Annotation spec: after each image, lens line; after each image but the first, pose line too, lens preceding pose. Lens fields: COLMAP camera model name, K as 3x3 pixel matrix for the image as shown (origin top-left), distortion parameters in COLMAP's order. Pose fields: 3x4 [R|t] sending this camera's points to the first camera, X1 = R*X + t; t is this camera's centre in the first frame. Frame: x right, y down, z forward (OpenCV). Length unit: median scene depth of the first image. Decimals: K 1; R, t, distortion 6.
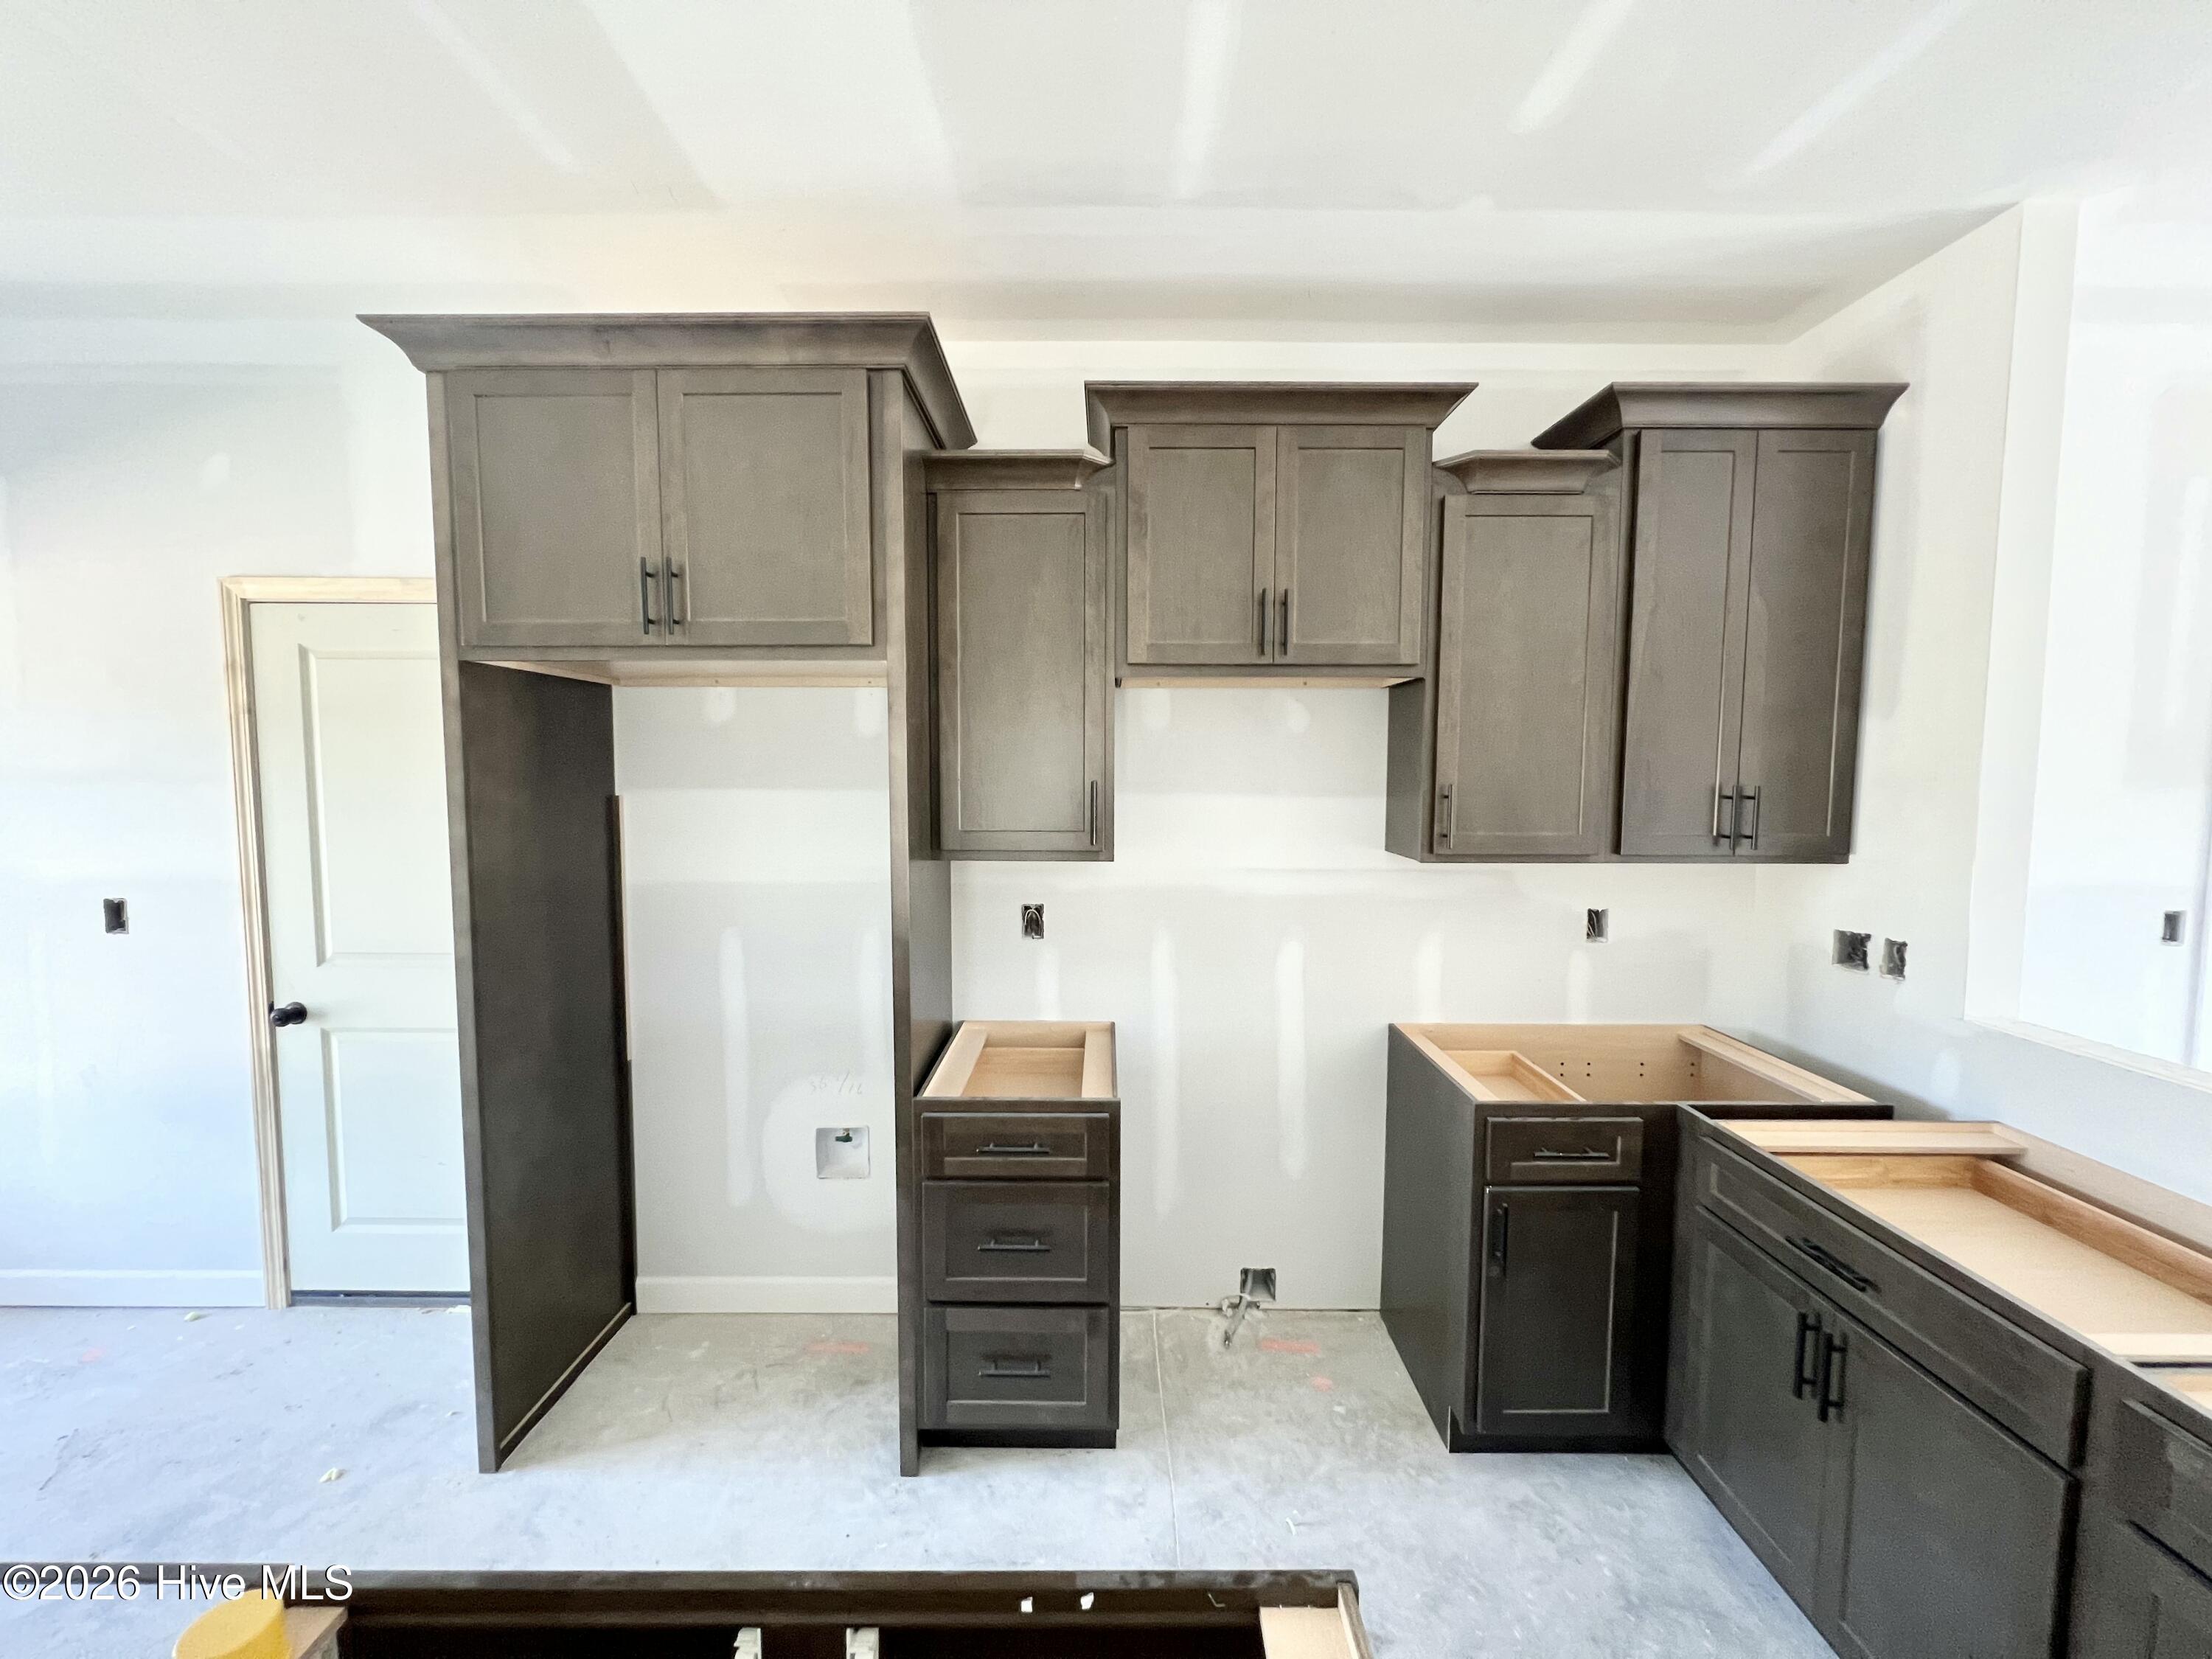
lens RADIAL K [[881.1, 0, 1106.0], [0, 881.1, 829.5], [0, 0, 1]] dist [-0.000518, -0.000022]
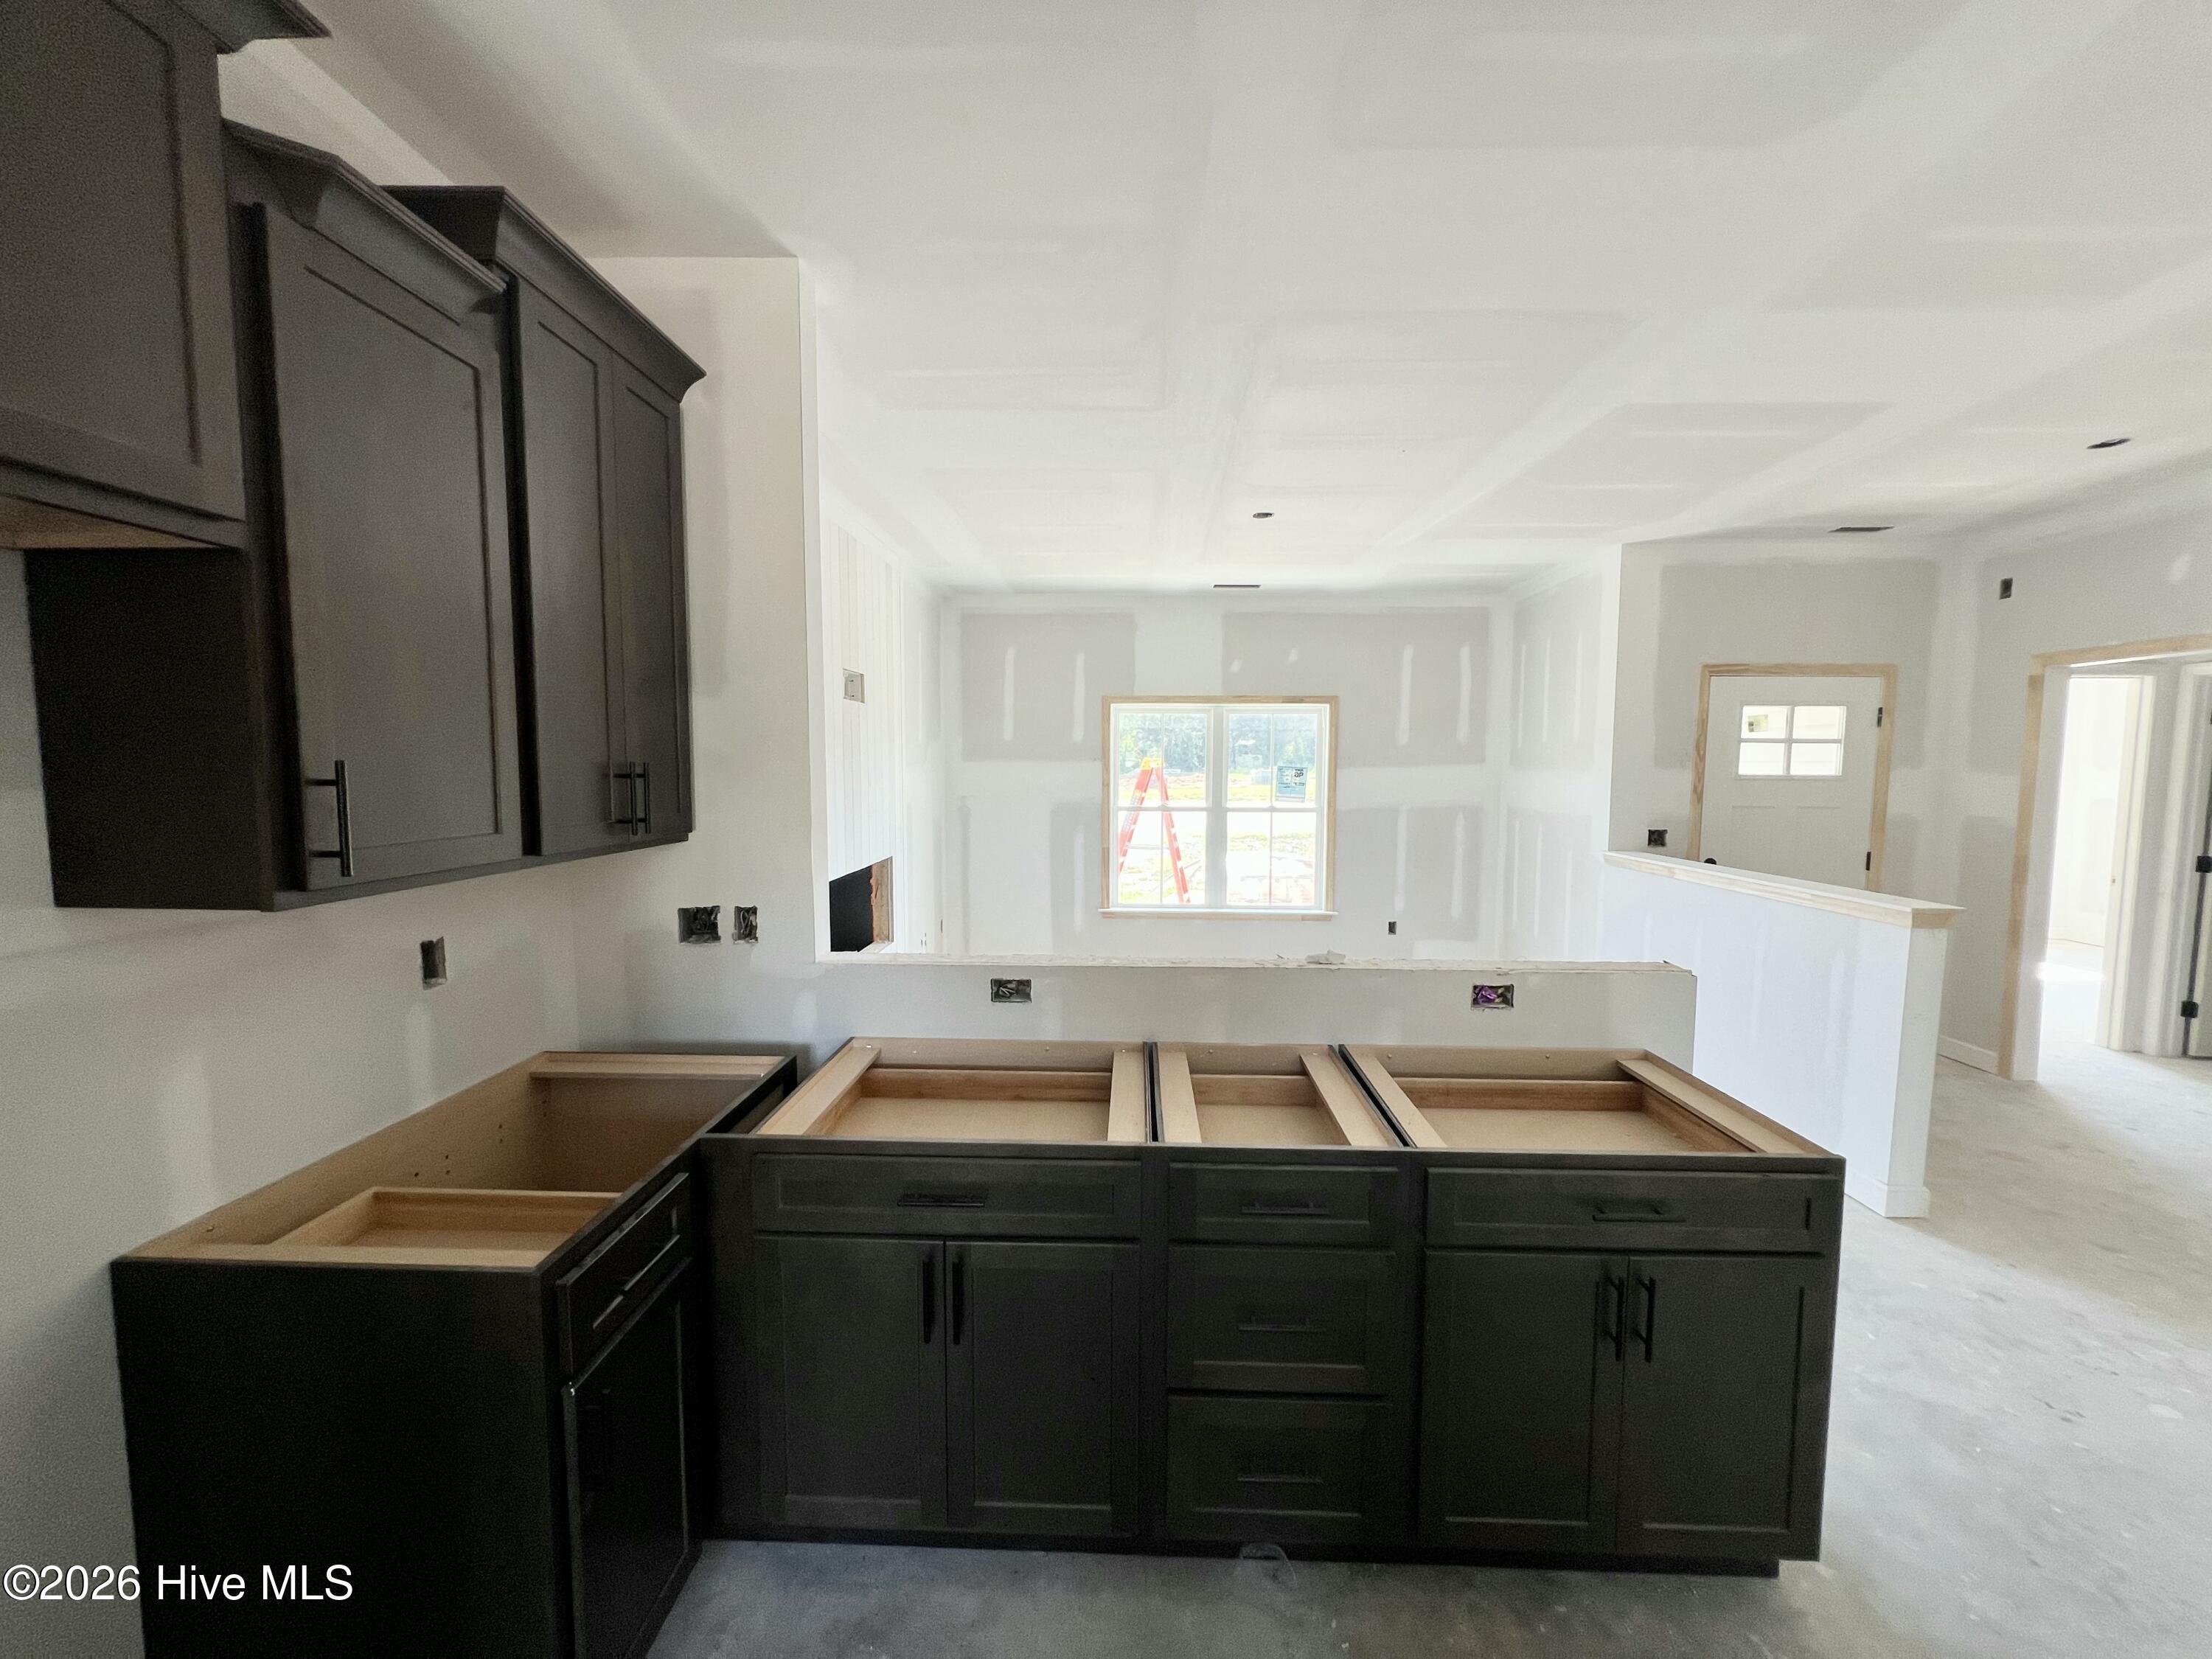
lens RADIAL K [[891.4, 0, 1104.4], [0, 891.4, 834.8], [0, 0, 1]] dist [0.000557, 0.000147]
pose [[0.043365, -0.082289, 0.995665, -0.146328], [0.067159, 0.994588, 0.079275, -0.016455], [-0.996799, 0.063430, 0.048657, 0.494625]]
